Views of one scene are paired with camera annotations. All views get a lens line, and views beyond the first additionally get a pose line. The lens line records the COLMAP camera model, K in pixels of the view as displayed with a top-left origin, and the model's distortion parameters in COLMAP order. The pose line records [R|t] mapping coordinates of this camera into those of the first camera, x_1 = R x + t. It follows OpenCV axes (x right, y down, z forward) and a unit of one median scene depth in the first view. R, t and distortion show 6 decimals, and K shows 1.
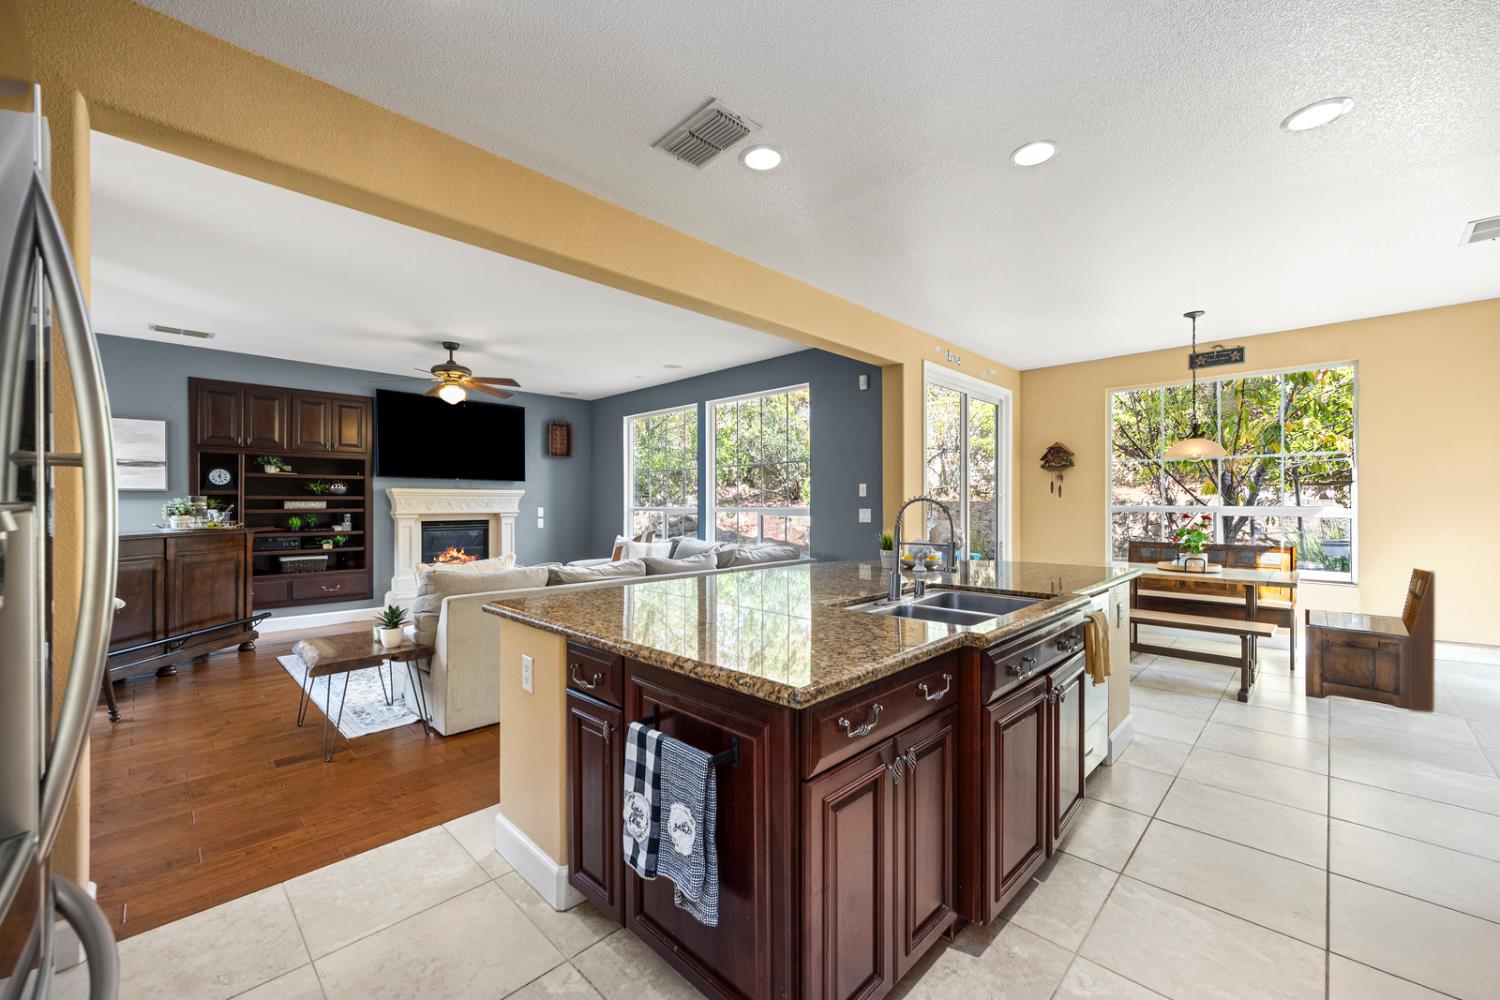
lens RADIAL K [[592.7, 0, 742.4], [0, 592.7, 504.2], [0, 0, 1]] dist [0.000977, 0.000108]
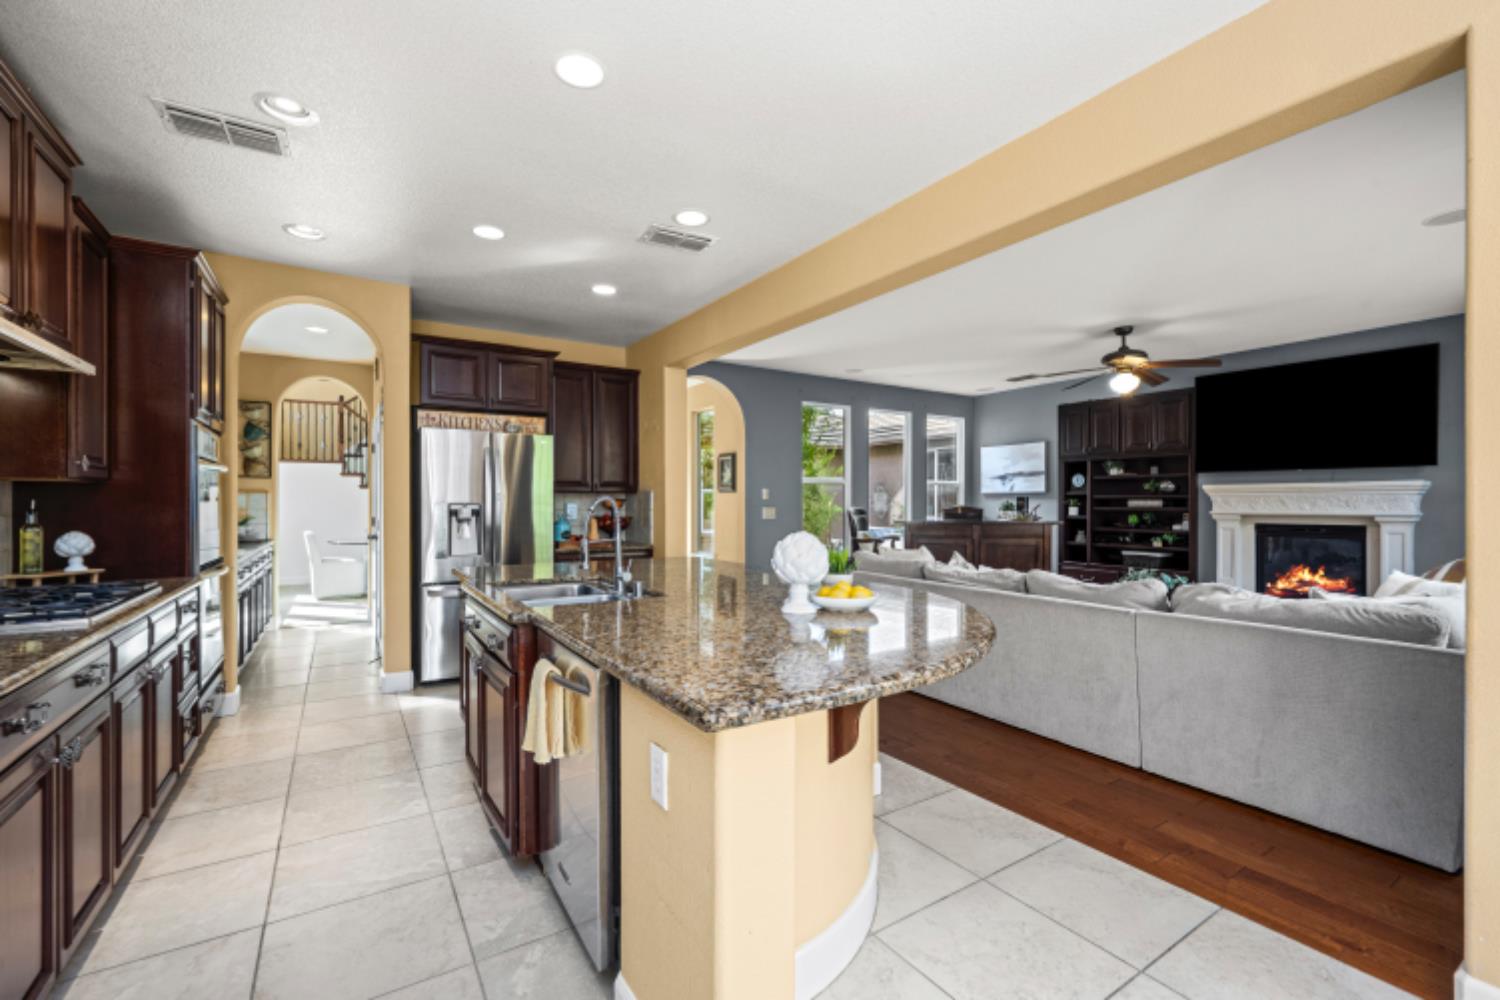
lens RADIAL K [[637.0, 0, 754.6], [0, 637.0, 502.7], [0, 0, 1]] dist [-0.000616, 0.000767]
pose [[-0.205205, 0.001244, -0.978718, 0.493231], [0.000305, 0.999999, 0.001207, -0.001291], [0.978719, -0.000051, -0.205205, 0.536387]]
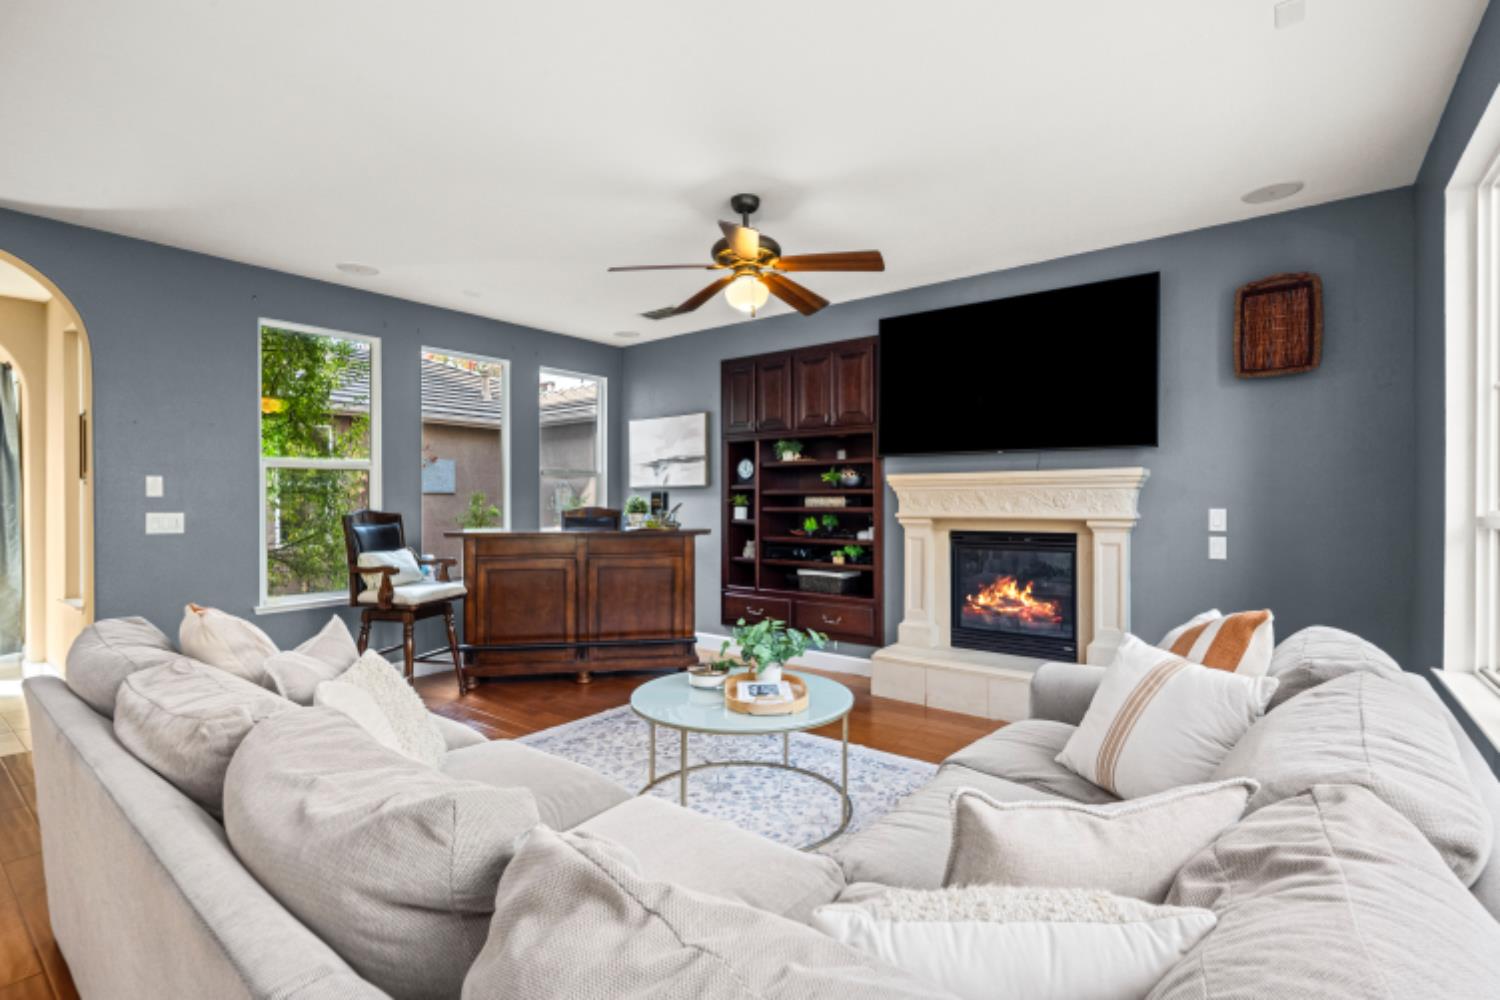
lens RADIAL K [[691.4, 0, 748.9], [0, 691.4, 504.4], [0, 0, 1]] dist [-0.006437, -0.000323]
pose [[0.125851, 0.006203, -0.992030, 0.103372], [0.002418, 0.999976, 0.006559, -0.001201], [0.992046, -0.003224, 0.125833, 0.770754]]
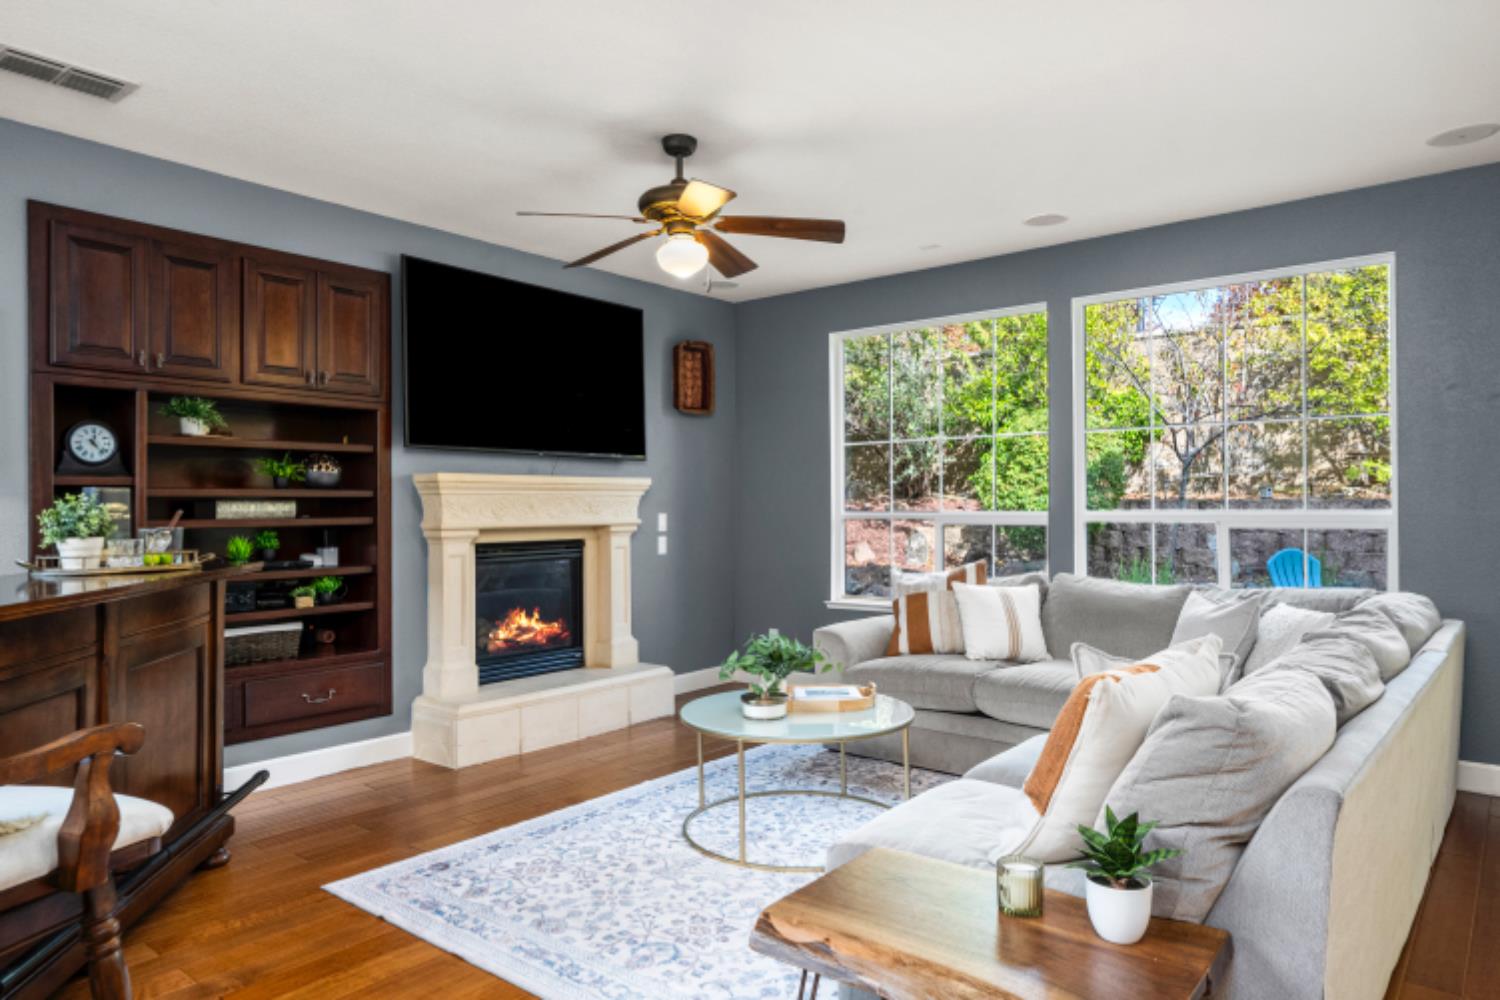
lens RADIAL K [[950.0, 0, 753.2], [0, 950.0, 501.7], [0, 0, 1]] dist [0.007080, 0.000862]
pose [[0.994804, -0.002460, 0.101776, -0.424898], [0.002989, 0.999983, -0.005043, 0.000063], [-0.101762, 0.005321, 0.994795, 0.246025]]
